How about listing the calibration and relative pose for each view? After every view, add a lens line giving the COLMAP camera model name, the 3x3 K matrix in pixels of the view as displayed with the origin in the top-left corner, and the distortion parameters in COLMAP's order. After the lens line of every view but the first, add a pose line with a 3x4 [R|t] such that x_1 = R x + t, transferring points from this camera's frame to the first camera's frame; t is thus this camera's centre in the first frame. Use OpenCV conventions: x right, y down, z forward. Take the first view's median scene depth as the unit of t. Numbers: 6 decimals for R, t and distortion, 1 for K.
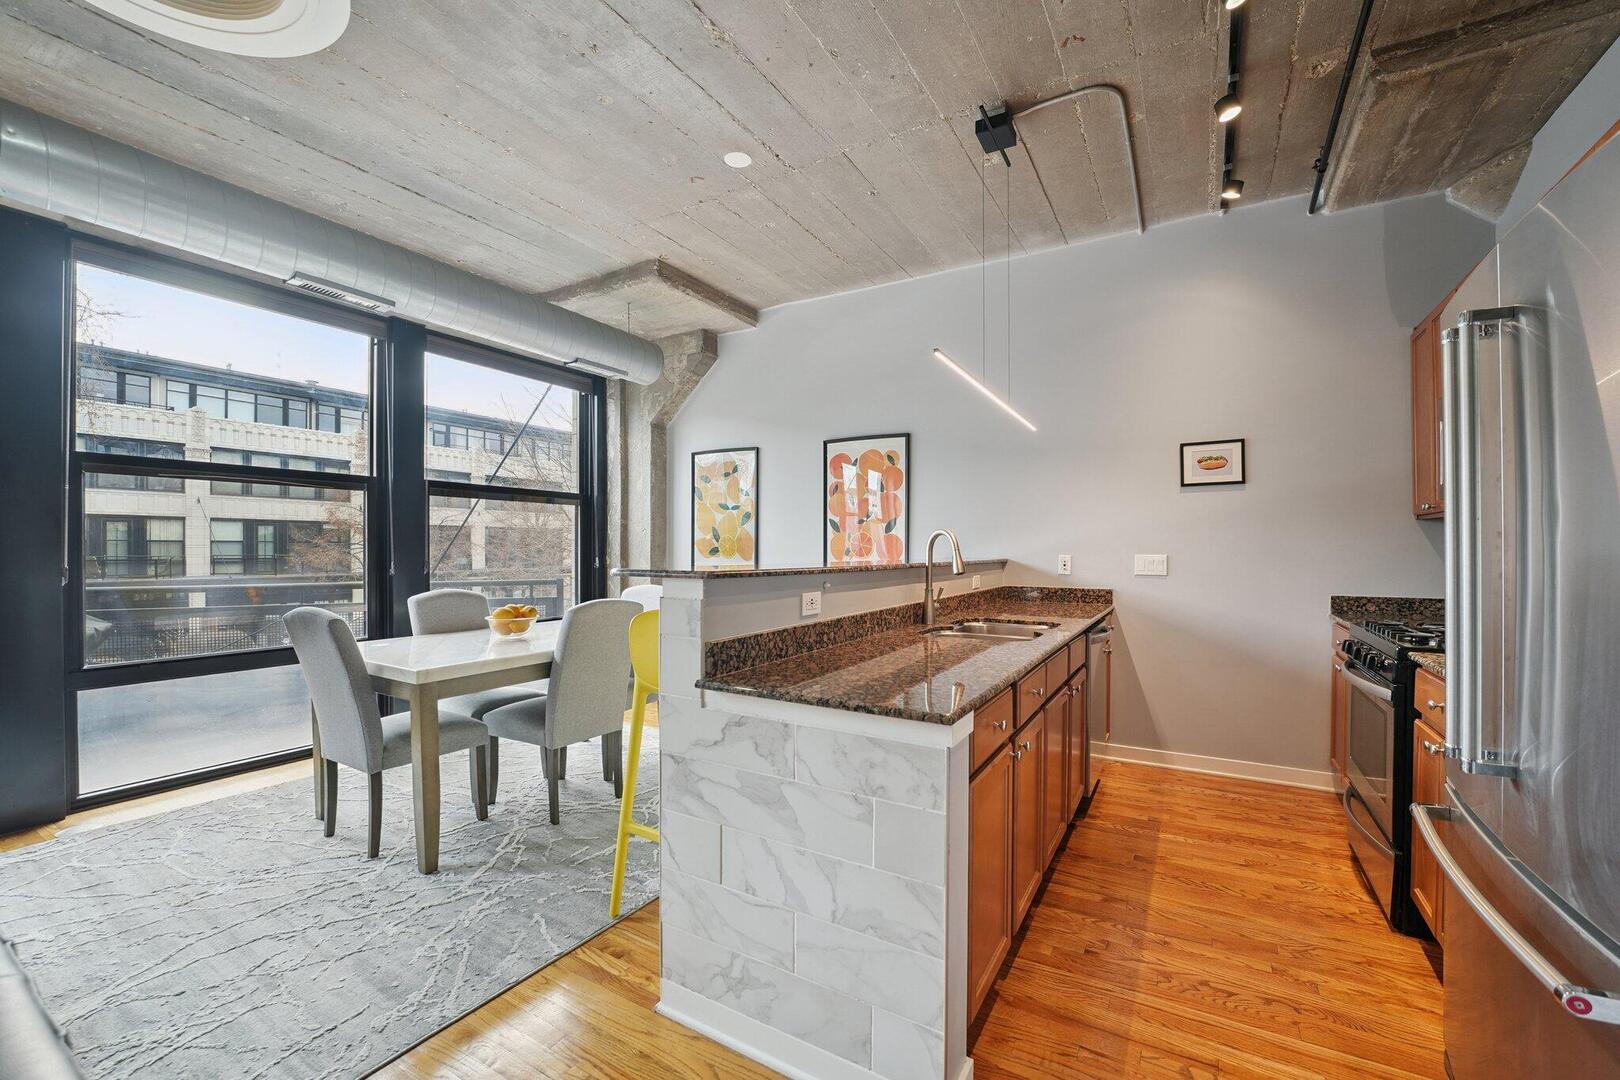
lens RADIAL K [[660.2, 0, 797.3], [0, 660.2, 551.0], [0, 0, 1]] dist [-0.027949, 0.002492]
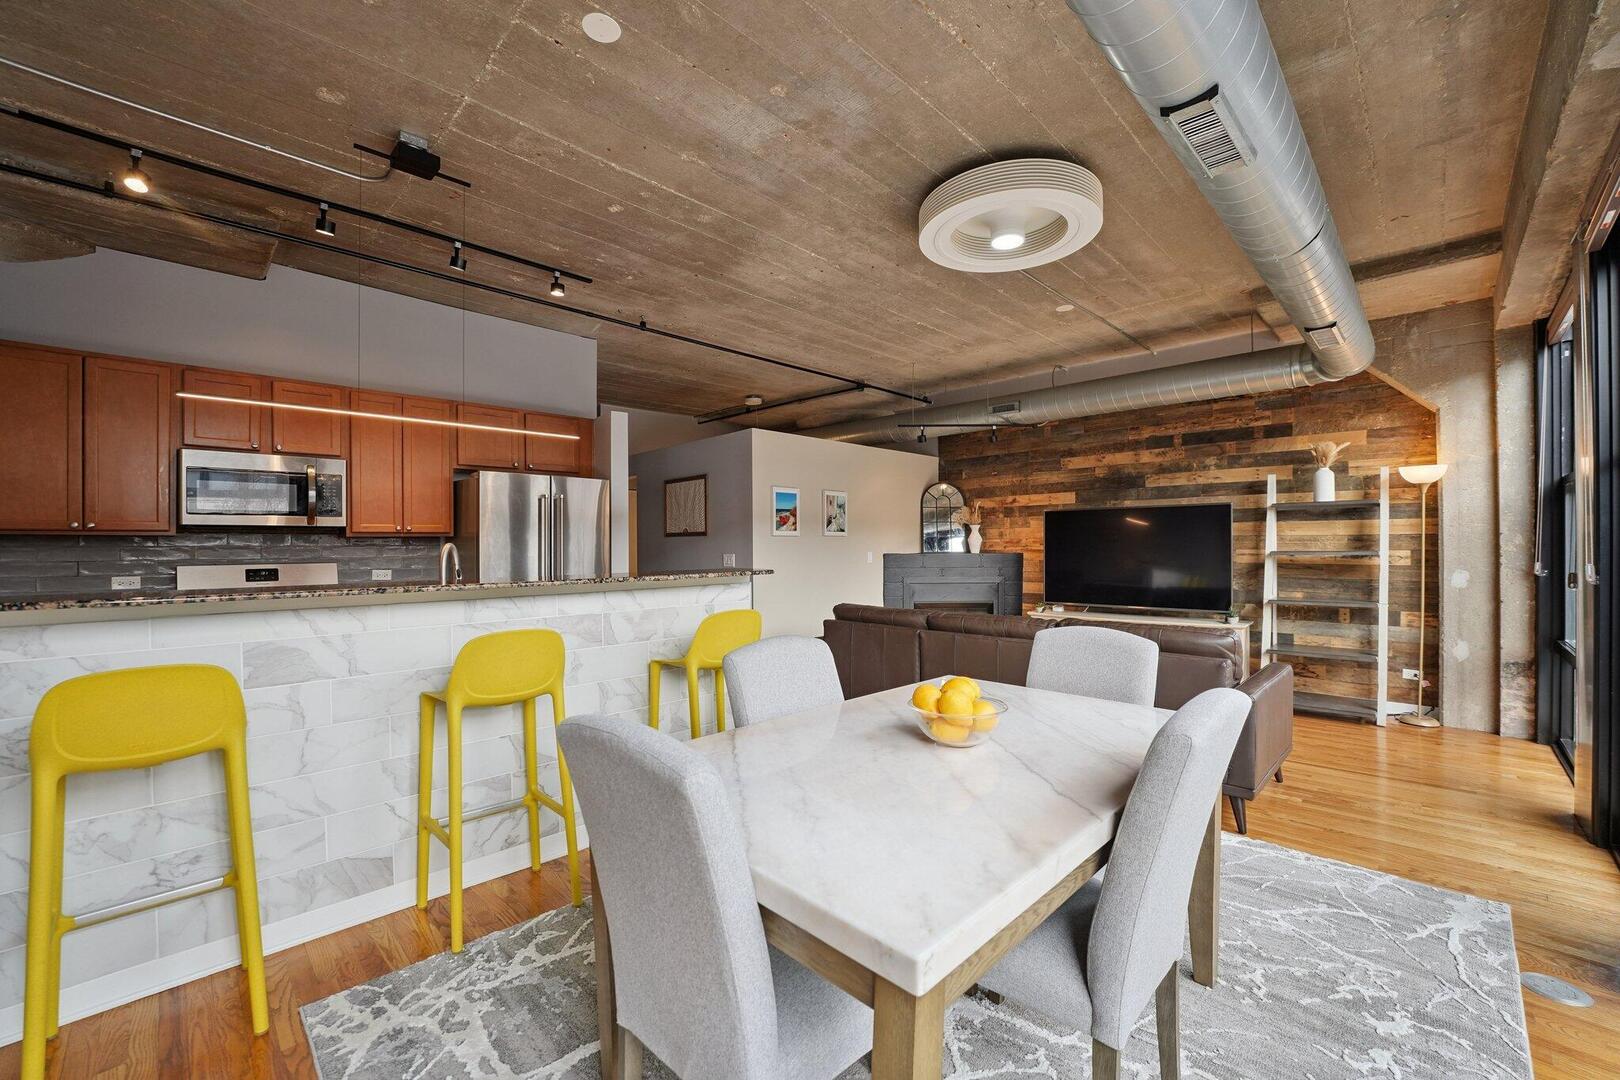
lens RADIAL K [[660.2, 0, 811.0], [0, 660.2, 546.9], [0, 0, 1]] dist [-0.027949, 0.002492]
pose [[-0.971032, 0.002668, 0.238935, -0.411514], [0.002658, 0.999996, -0.000361, -0.022505], [-0.238935, 0.000285, -0.971036, 1.391313]]
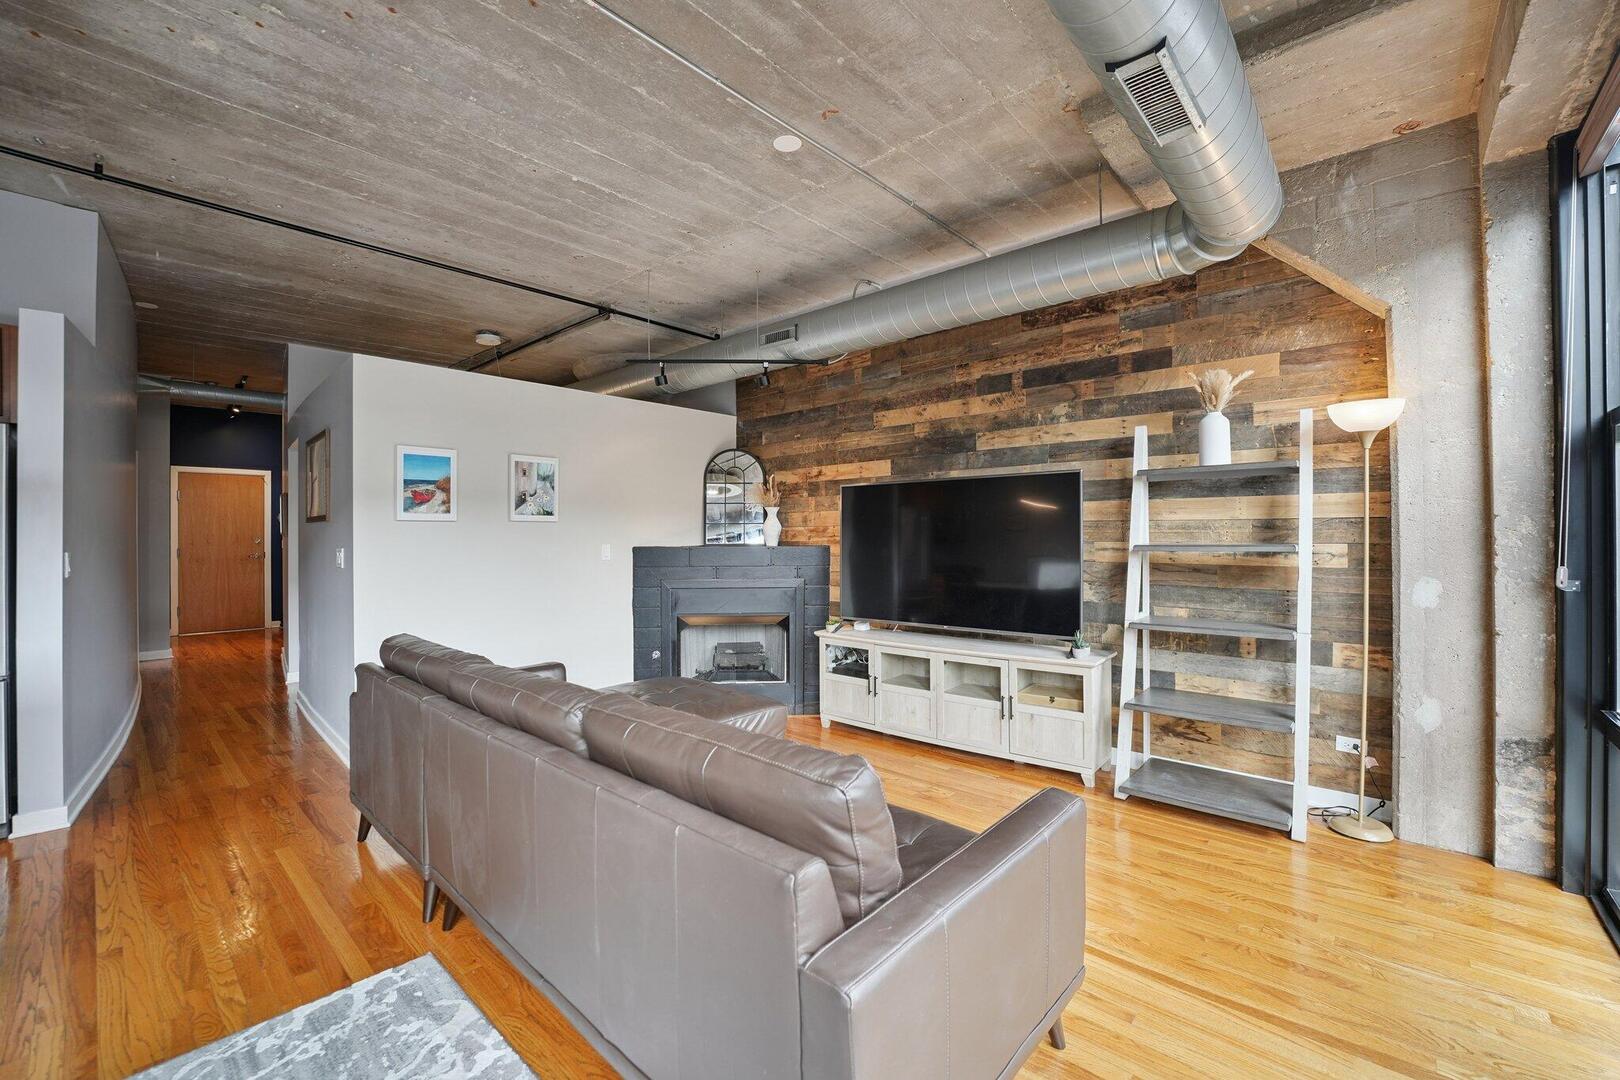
lens RADIAL K [[660.2, 0, 812.8], [0, 660.2, 531.8], [0, 0, 1]] dist [-0.027949, 0.002492]
pose [[-0.980861, 0.002920, 0.194685, -0.783452], [0.001625, 0.999975, -0.006811, -0.023683], [-0.194701, -0.006365, -0.980842, 0.751895]]
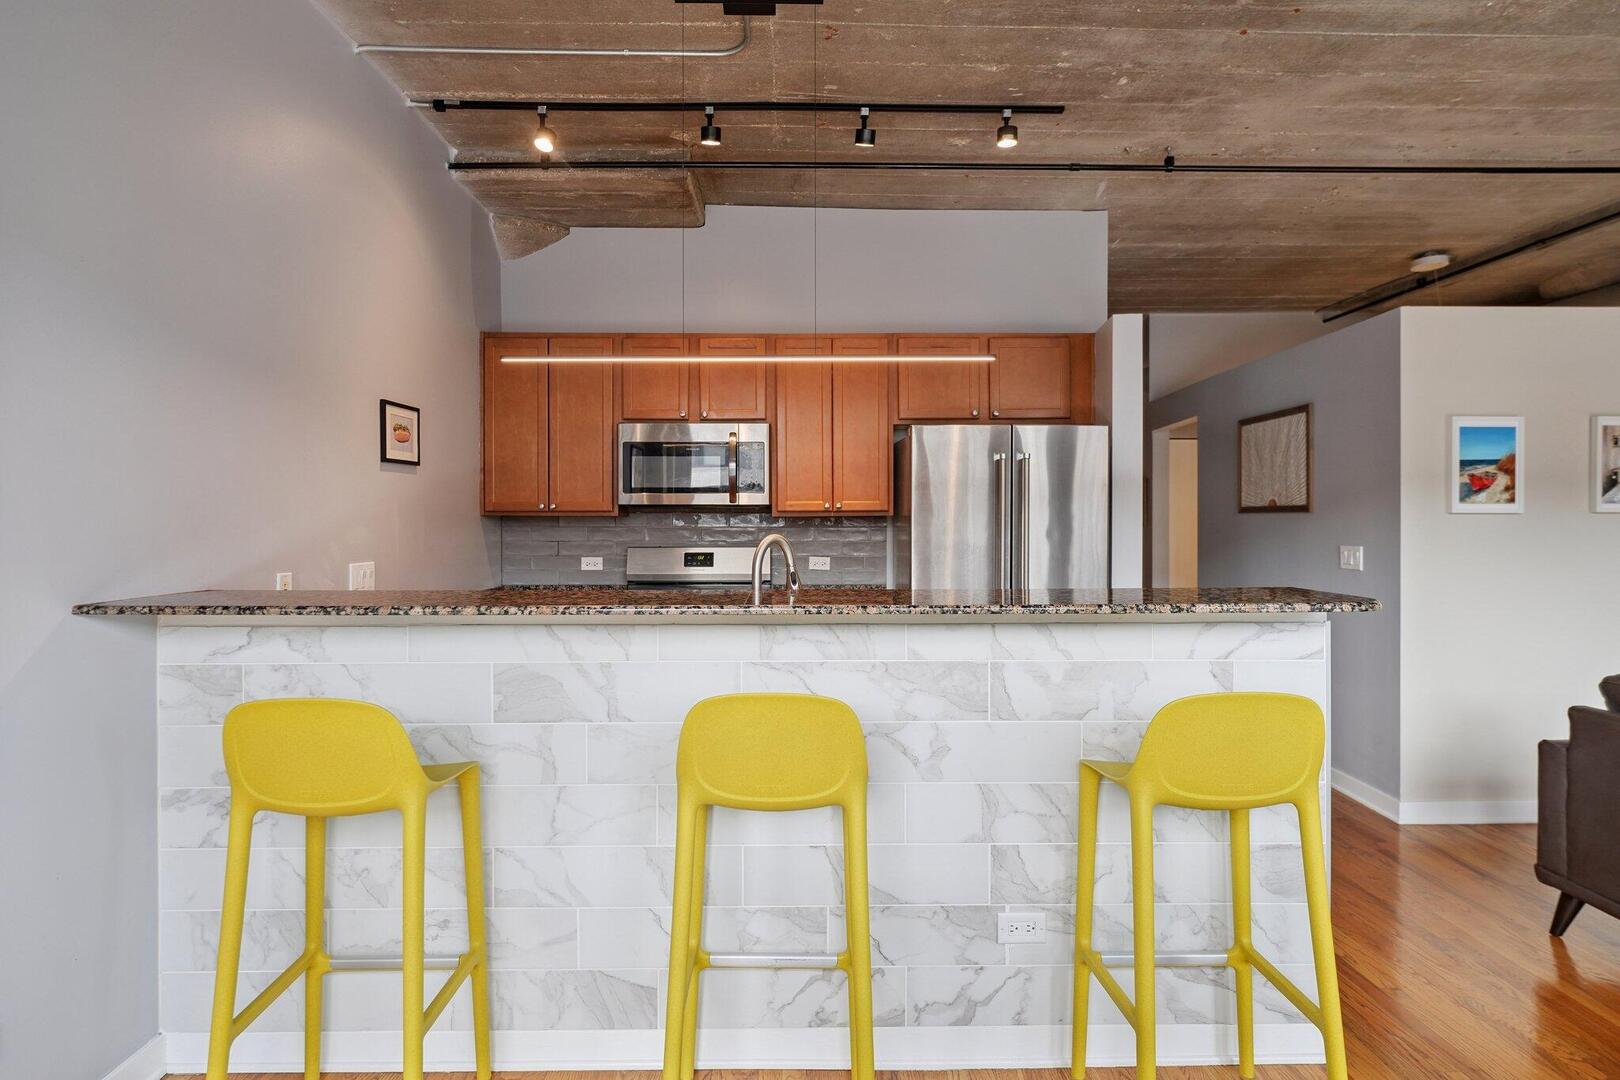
lens RADIAL K [[832.4, 0, 794.1], [0, 832.4, 520.6], [0, 0, 1]] dist [-0.005033, 0.000131]
pose [[-0.520512, -0.006278, 0.853831, -0.391200], [-0.004438, 0.999979, 0.004648, -0.042164], [-0.853843, -0.001370, -0.520529, 1.085446]]
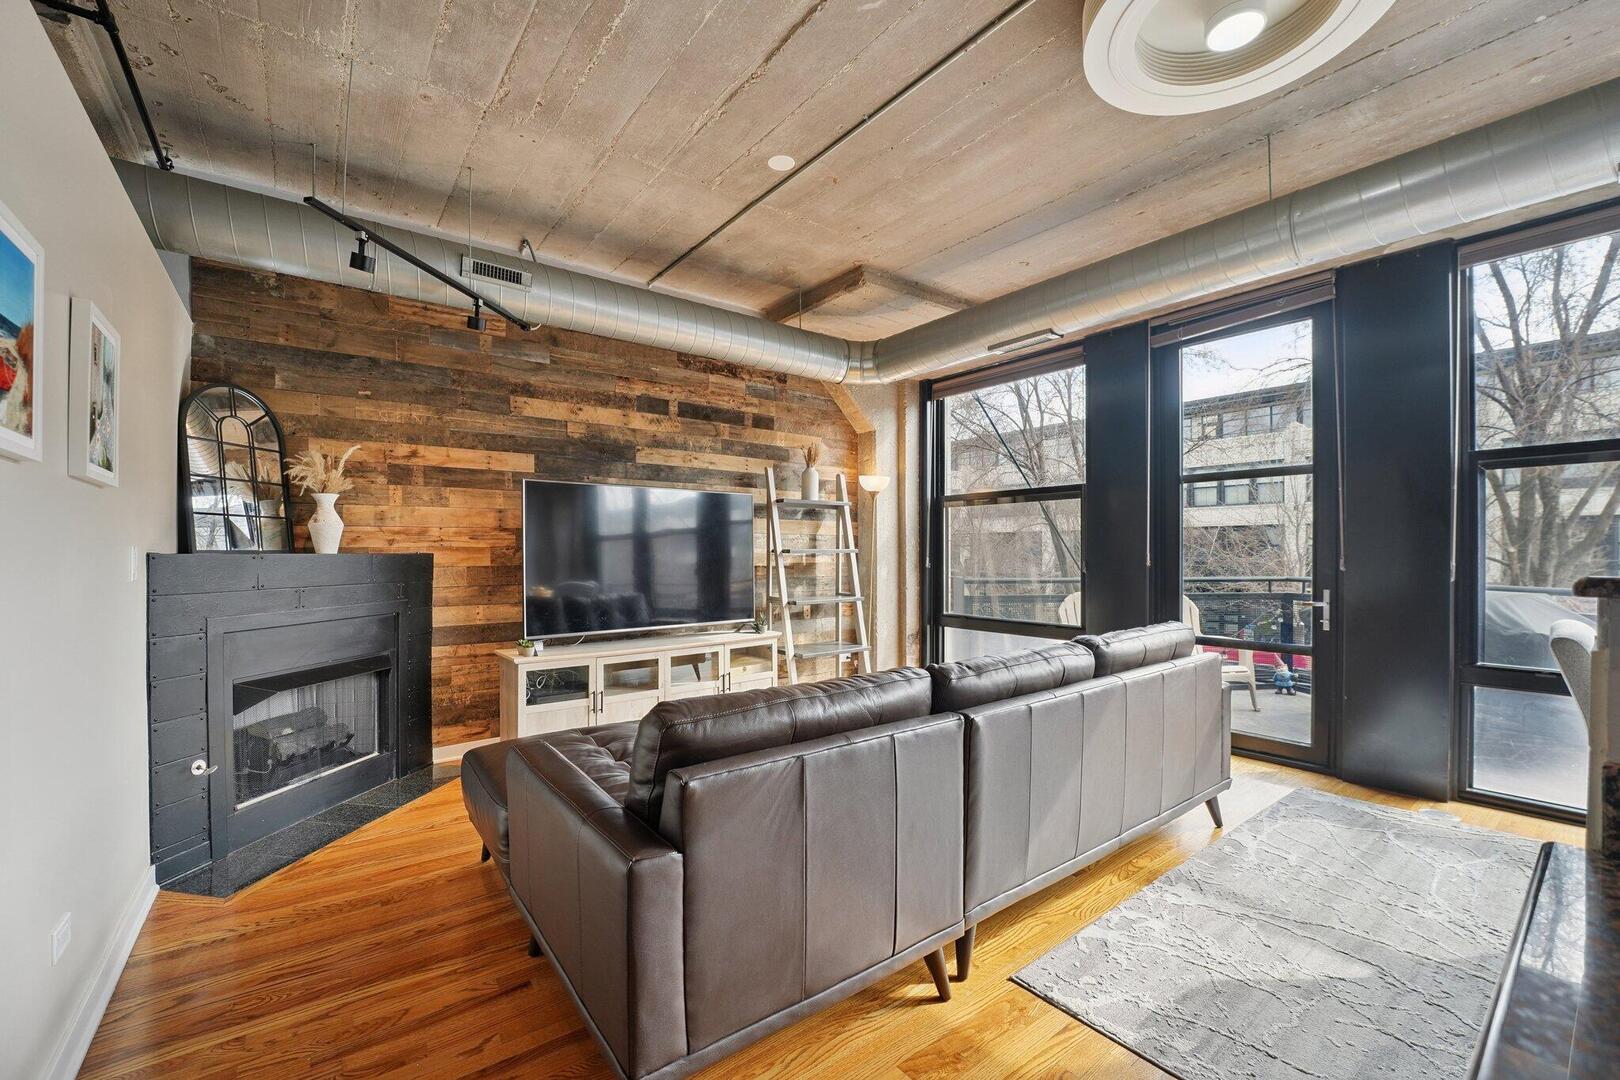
lens RADIAL K [[660.2, 0, 811.4], [0, 660.2, 548.1], [0, 0, 1]] dist [-0.027949, 0.002492]
pose [[-0.363288, -0.008704, -0.931636, 0.178123], [0.006174, 0.999912, -0.011749, 0.002191], [0.931657, -0.010020, -0.363202, 0.313445]]
